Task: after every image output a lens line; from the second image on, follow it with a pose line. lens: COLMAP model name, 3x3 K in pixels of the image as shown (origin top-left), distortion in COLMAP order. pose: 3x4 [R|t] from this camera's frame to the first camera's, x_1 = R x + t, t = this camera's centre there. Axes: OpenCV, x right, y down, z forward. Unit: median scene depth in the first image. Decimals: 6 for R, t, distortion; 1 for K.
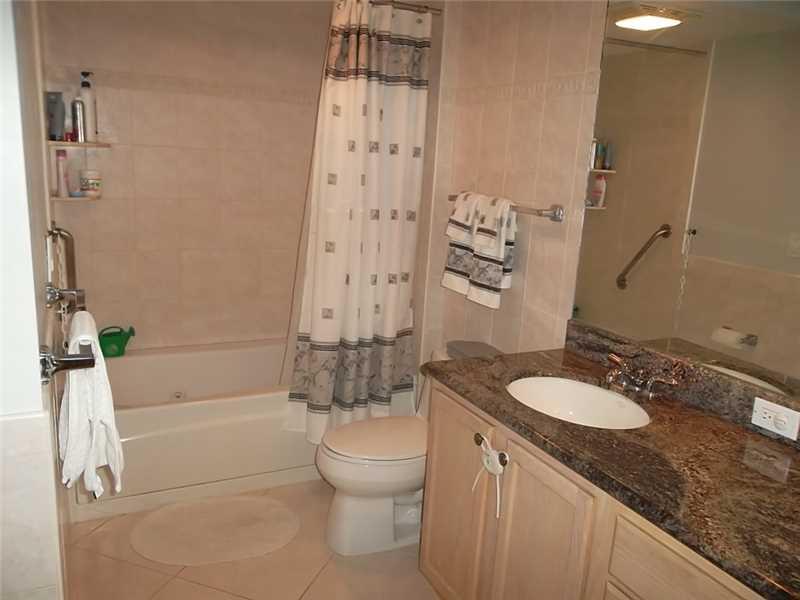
lens RADIAL K [[653.0, 0, 400.0], [0, 653.0, 300.0], [0, 0, 1]] dist [-0.004112, 0.010501]
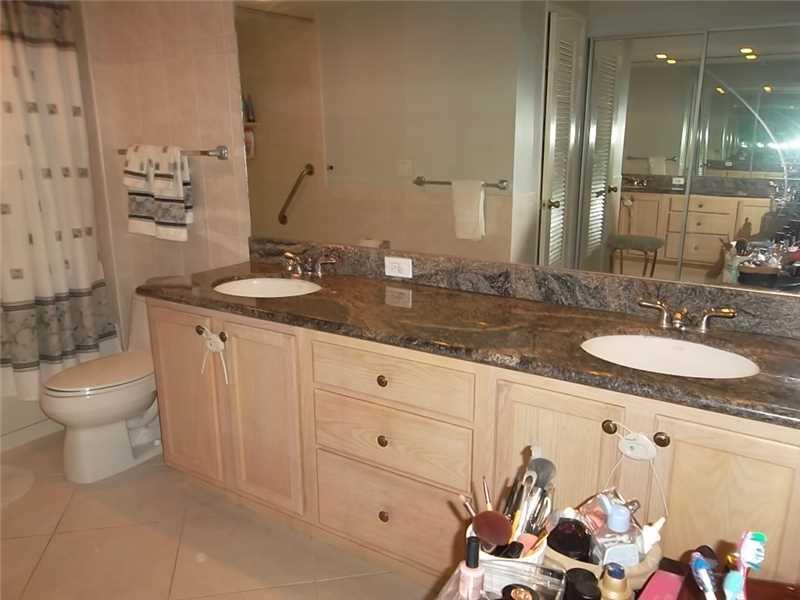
lens RADIAL K [[653.0, 0, 400.0], [0, 653.0, 300.0], [0, 0, 1]] dist [-0.004112, 0.010501]
pose [[0.862504, -0.187603, 0.469991, -0.083162], [0.166424, 0.982239, 0.086660, 0.073971], [-0.477902, 0.003473, 0.878407, -0.188489]]
